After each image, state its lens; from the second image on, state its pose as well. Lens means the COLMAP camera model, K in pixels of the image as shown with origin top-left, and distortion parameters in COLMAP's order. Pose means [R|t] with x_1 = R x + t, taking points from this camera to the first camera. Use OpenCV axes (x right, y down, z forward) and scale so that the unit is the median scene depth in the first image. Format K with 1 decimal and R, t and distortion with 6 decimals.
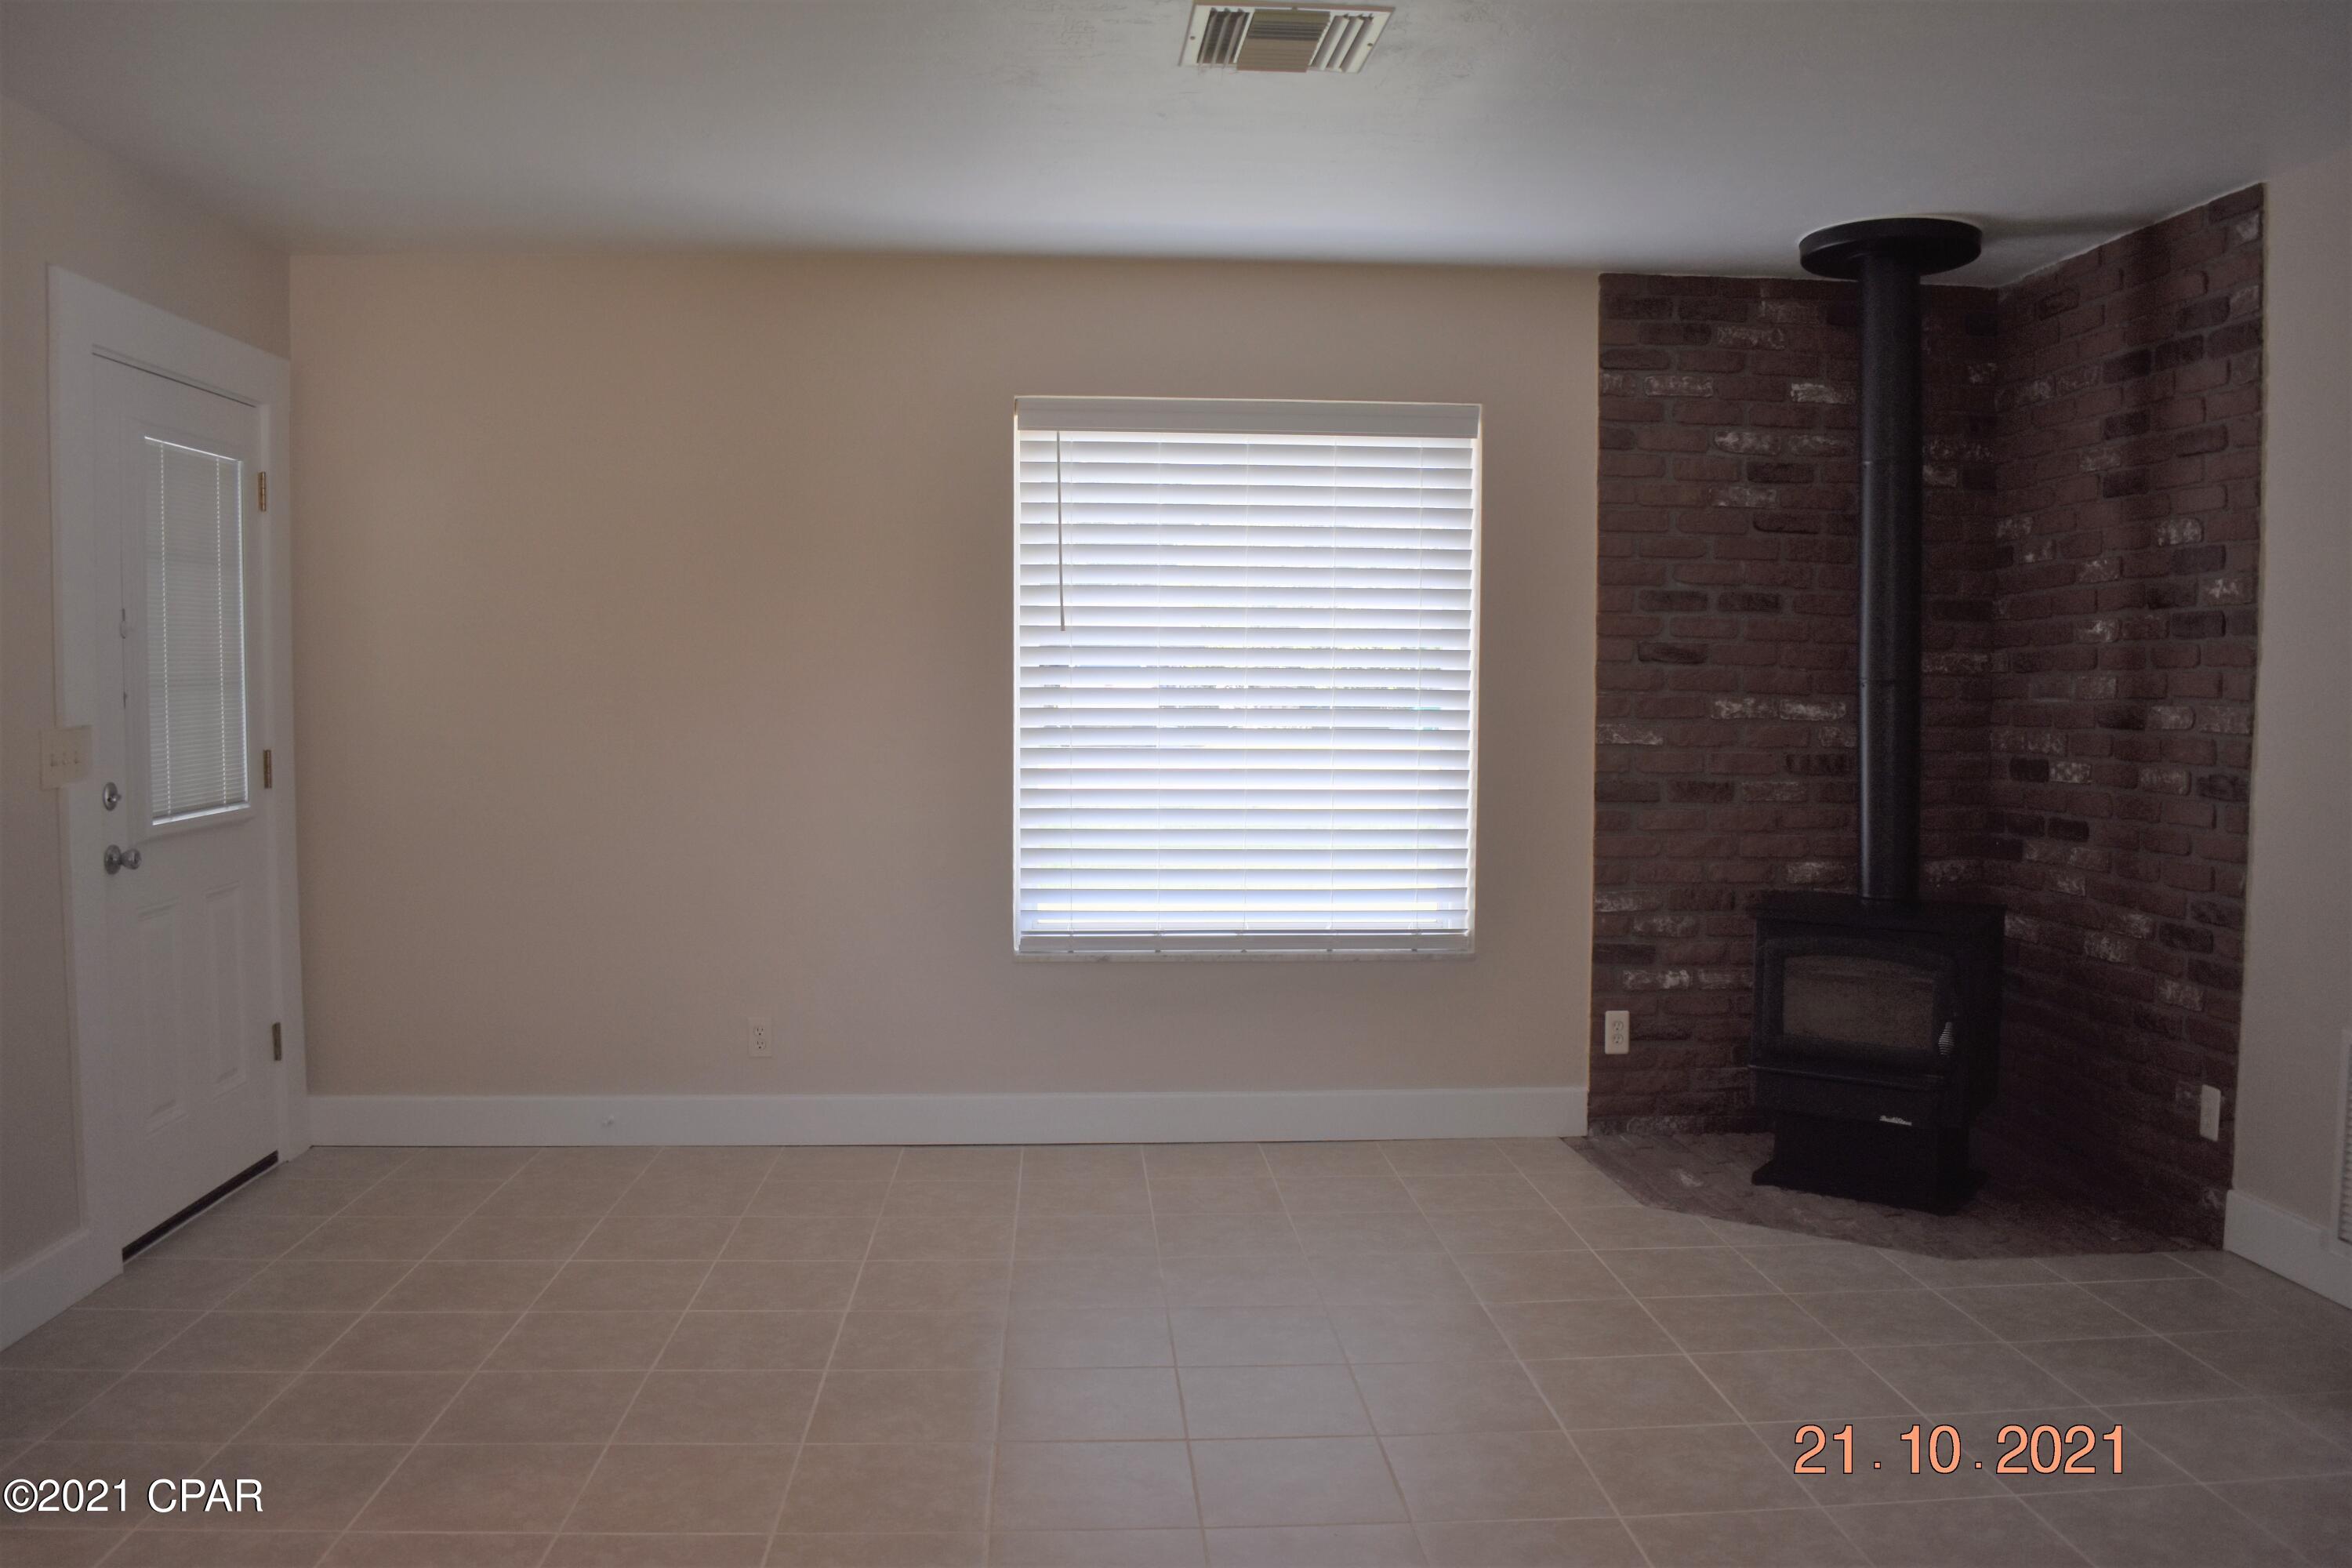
lens RADIAL K [[1837.8, 0, 1177.7], [0, 1837.8, 784.7], [0, 0, 1]] dist [-0.089856, 0.006942]
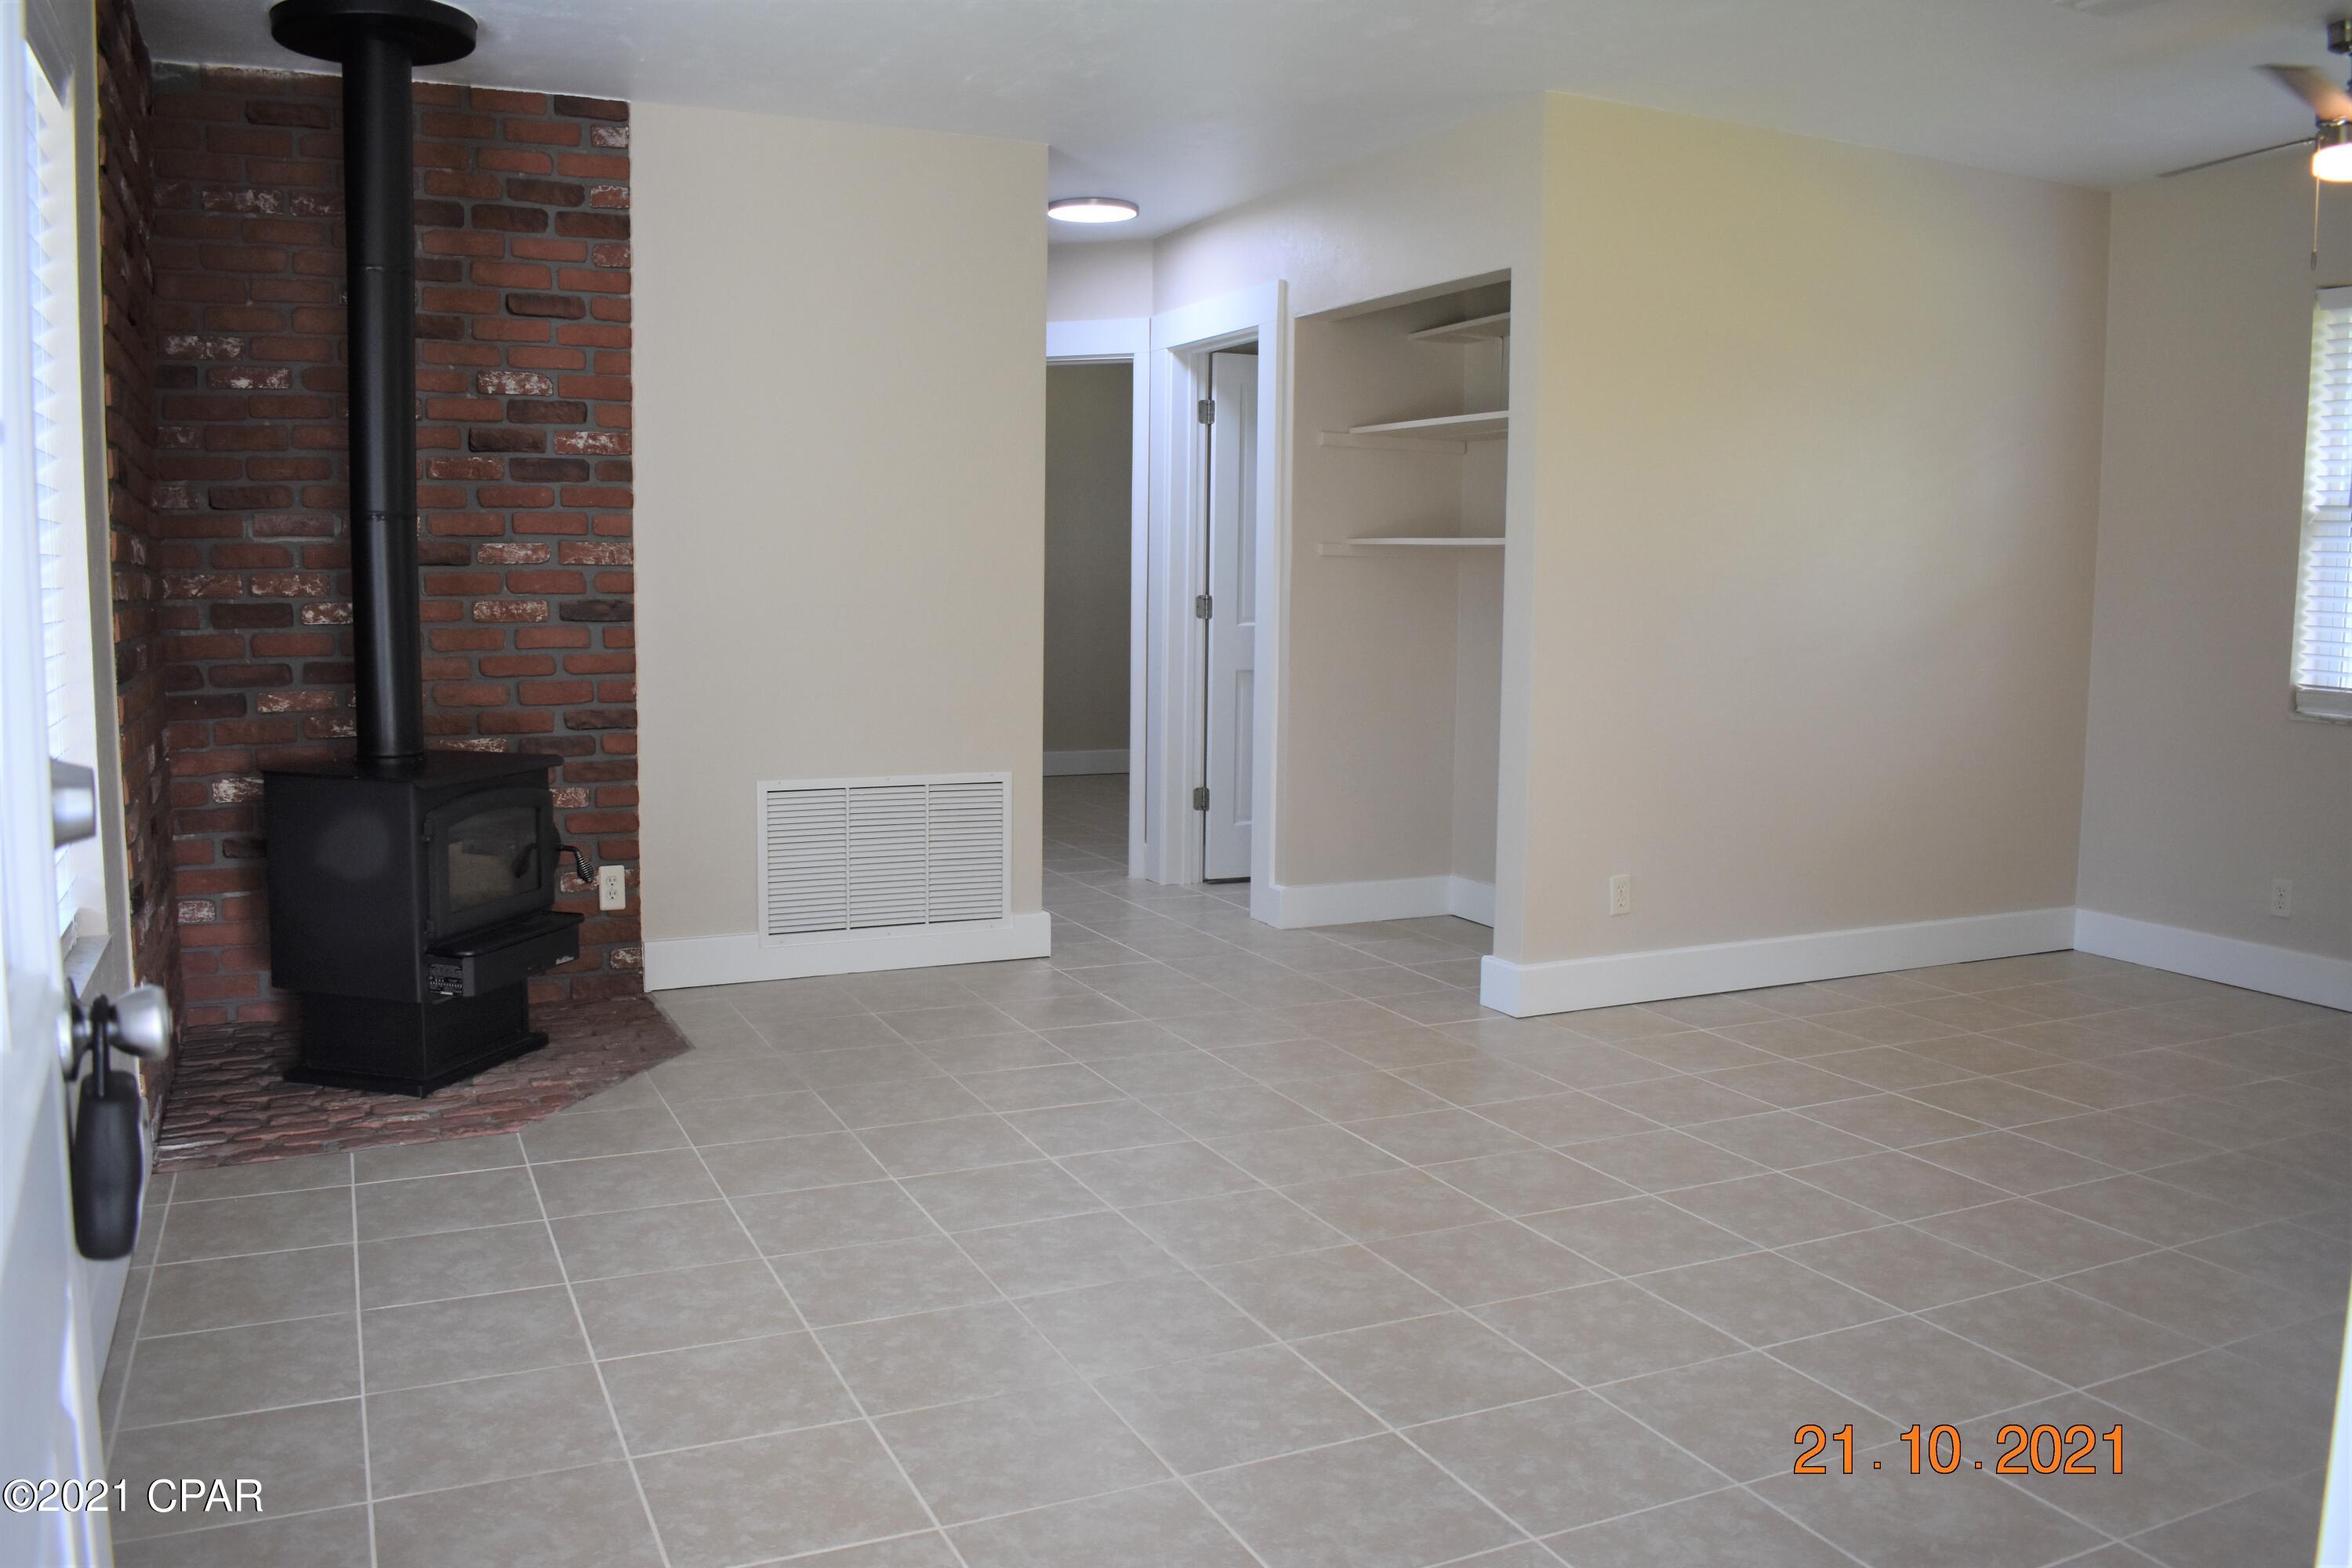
lens RADIAL K [[1837.8, 0, 1156.9], [0, 1837.8, 777.8], [0, 0, 1]] dist [-0.089856, 0.006942]
pose [[-0.356829, -0.112177, 0.927410, -0.577748], [0.045034, 0.989544, 0.137020, -0.032624], [-0.933083, 0.090658, -0.348047, 0.937158]]
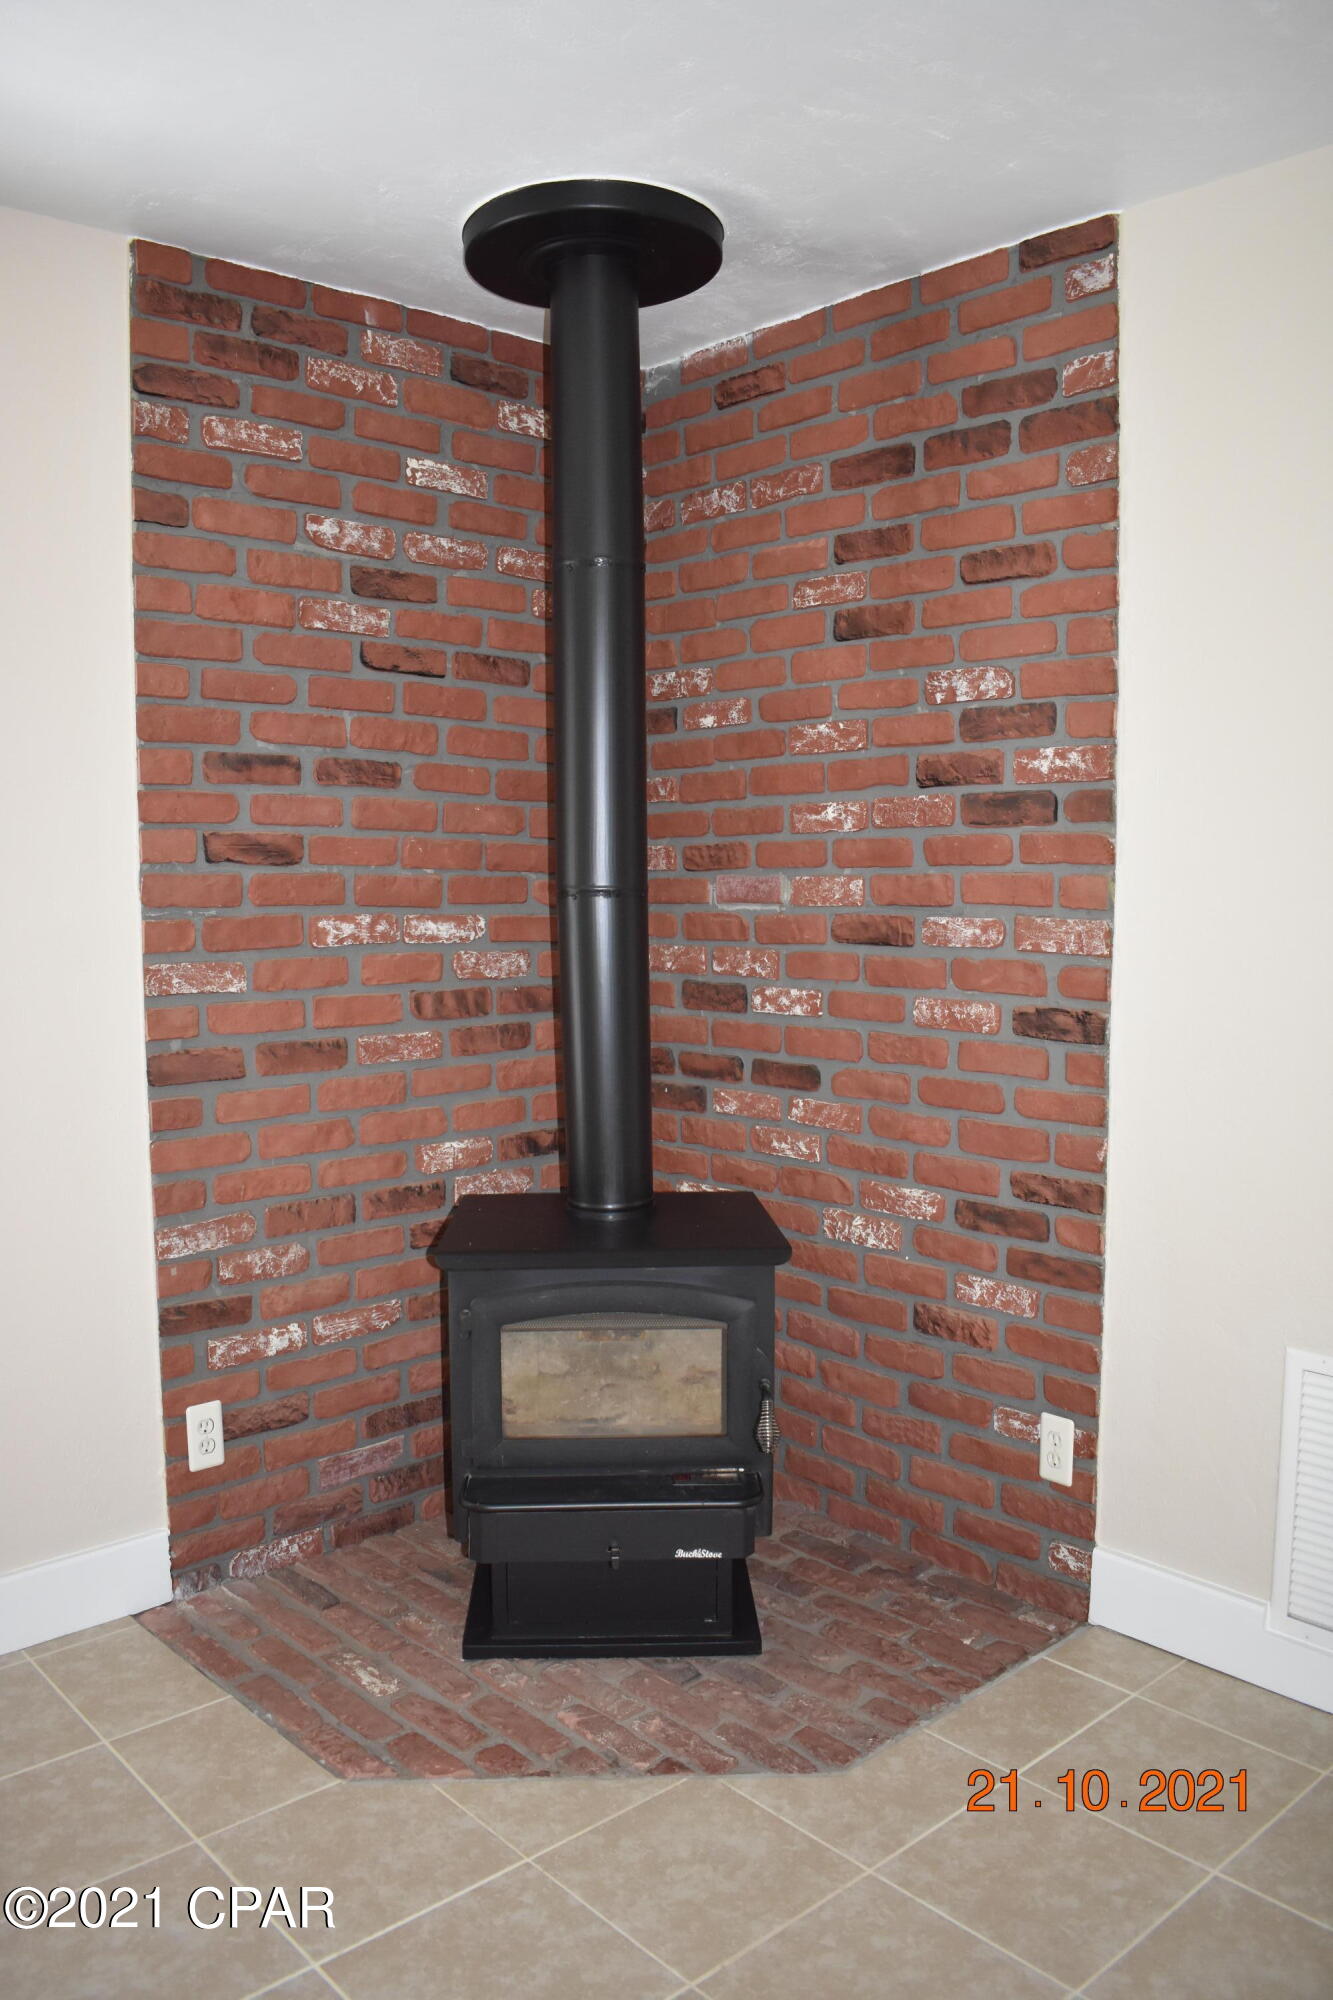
lens RADIAL K [[1562.8, 0, 668.4], [0, 1562.8, 992.7], [0, 0, 1]] dist [-0.089856, 0.006942]
pose [[0.783557, -0.059333, 0.618480, 0.044130], [0.043405, 0.998225, 0.040773, -0.039890], [-0.619802, -0.005103, 0.784742, 0.508012]]
